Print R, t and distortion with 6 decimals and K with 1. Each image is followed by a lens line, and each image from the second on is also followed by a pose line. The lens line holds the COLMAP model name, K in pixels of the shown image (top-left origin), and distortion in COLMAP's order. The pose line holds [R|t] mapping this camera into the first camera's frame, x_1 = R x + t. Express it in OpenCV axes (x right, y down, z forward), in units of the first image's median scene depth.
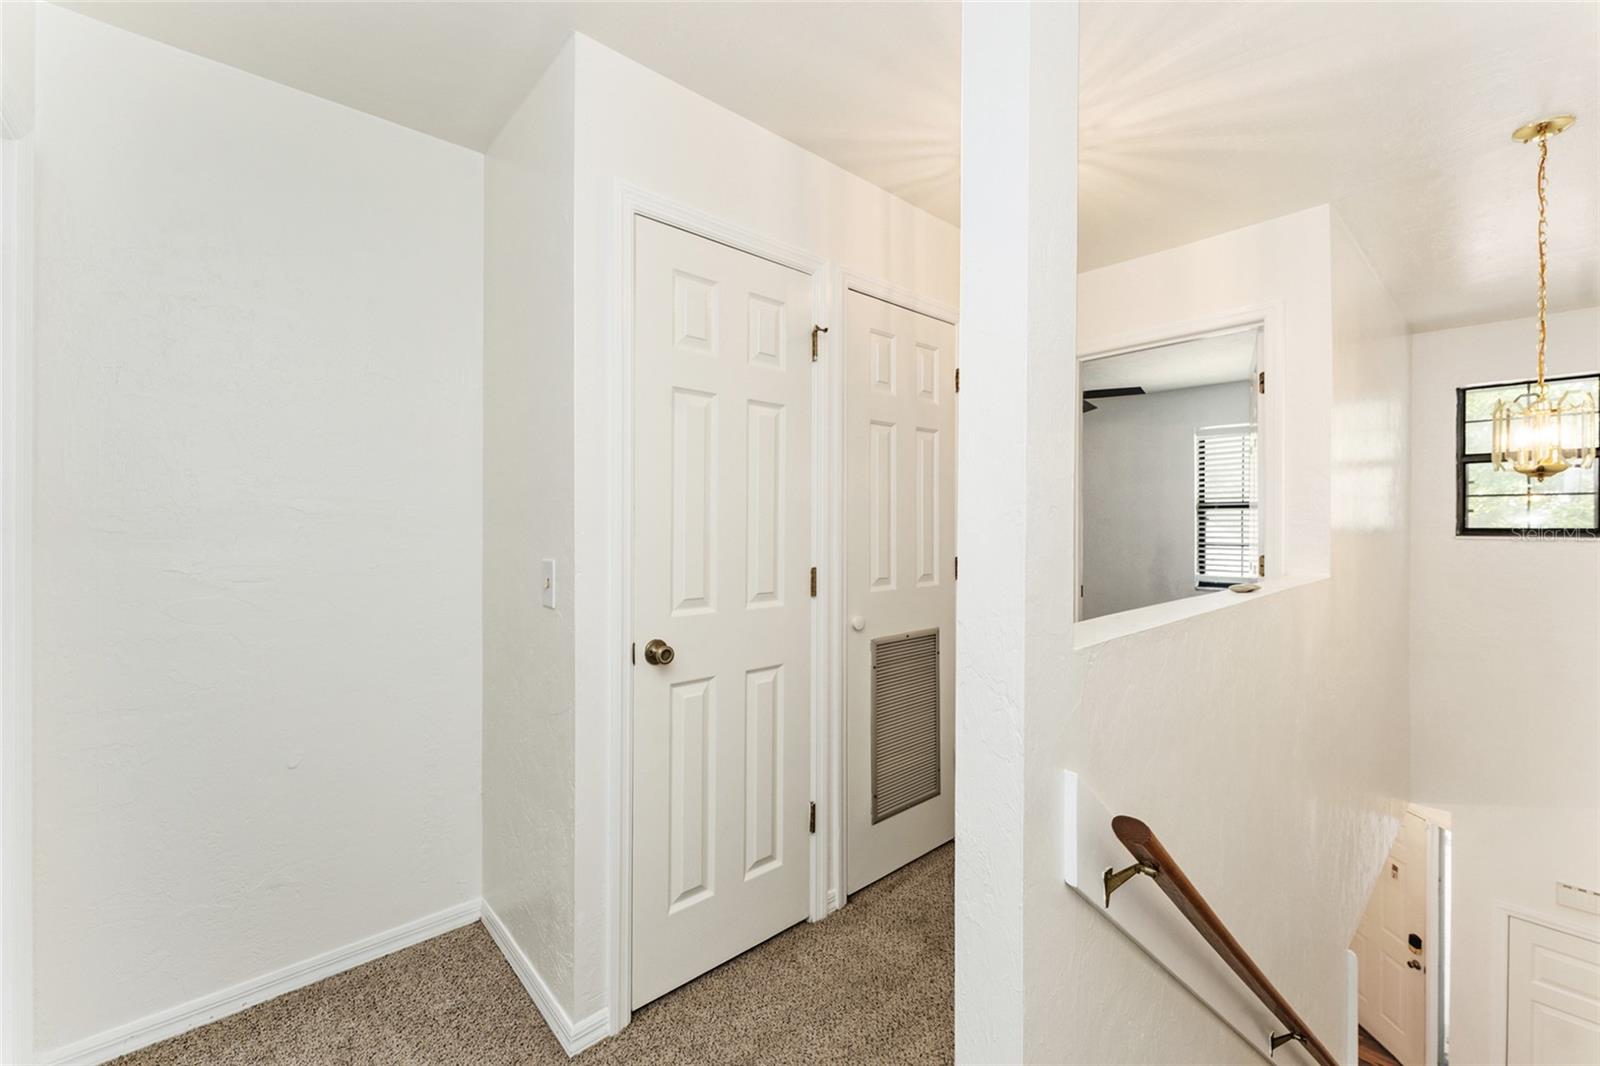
lens RADIAL K [[640.4, 0, 799.6], [0, 640.4, 531.0], [0, 0, 1]] dist [-0.000797, 0.000248]
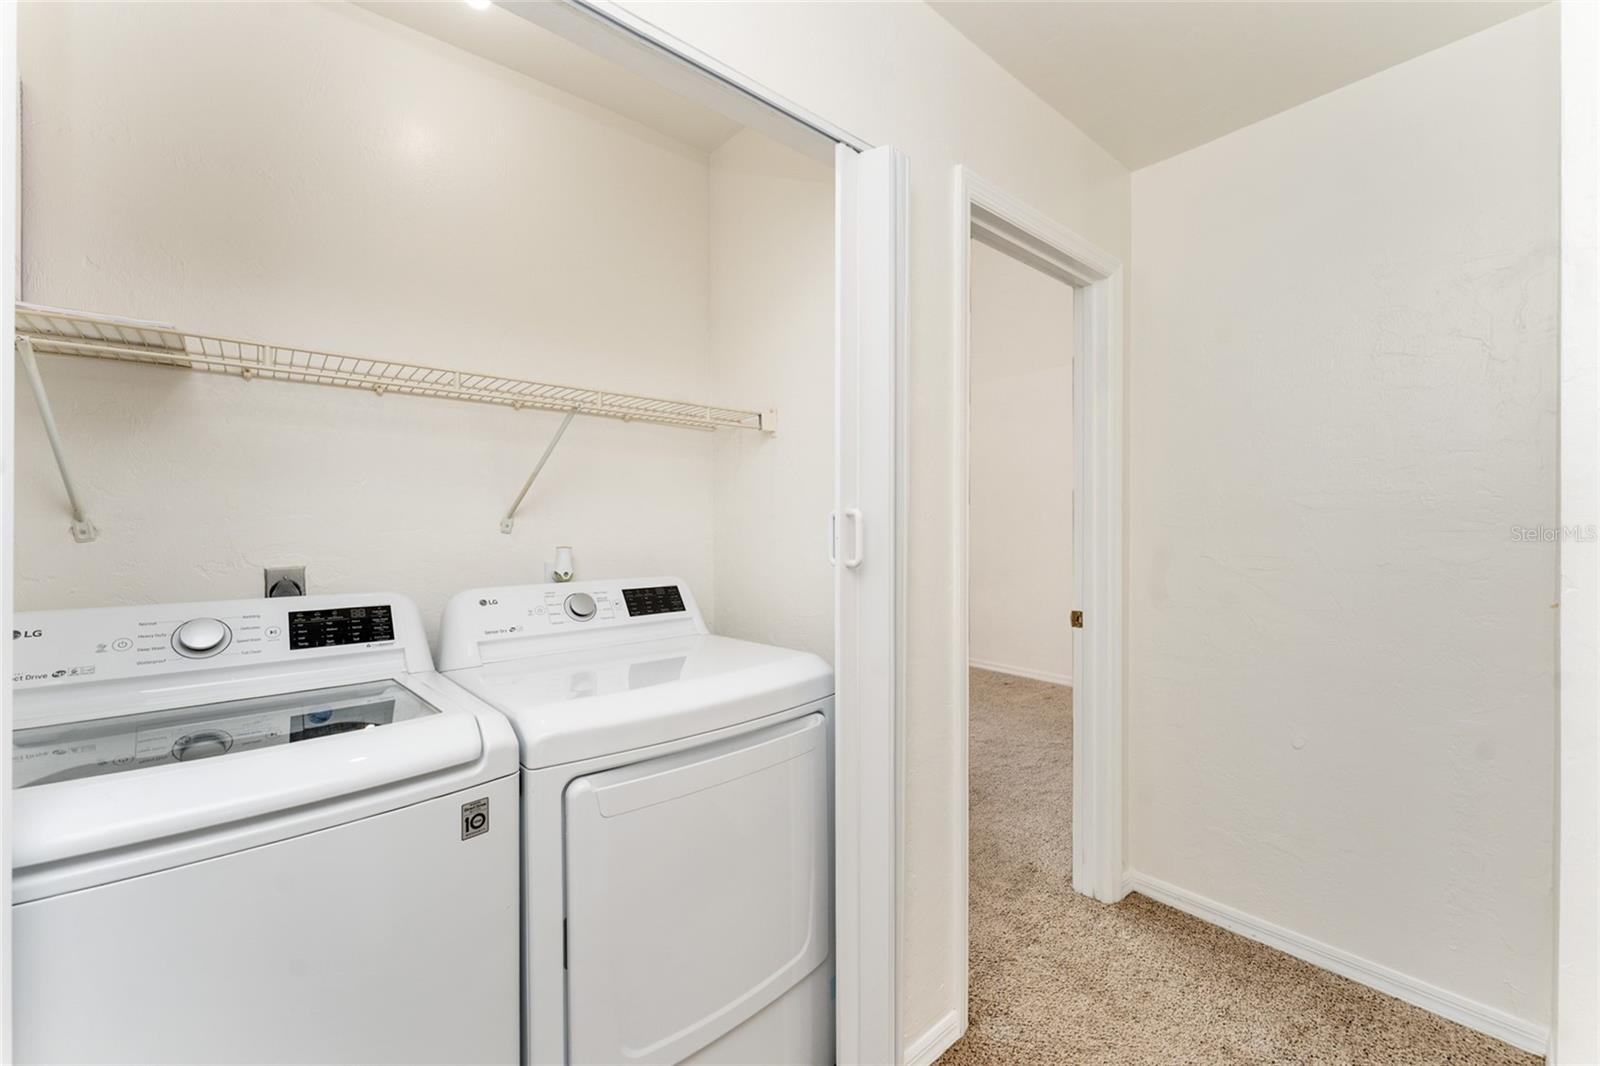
lens RADIAL K [[640.4, 0, 800.9], [0, 640.4, 532.0], [0, 0, 1]] dist [-0.000797, 0.000248]
pose [[-0.014616, 0.009077, -0.999852, 0.291450], [0.000376, 0.999959, 0.009072, -0.001951], [0.999893, -0.000244, -0.014619, 0.194474]]
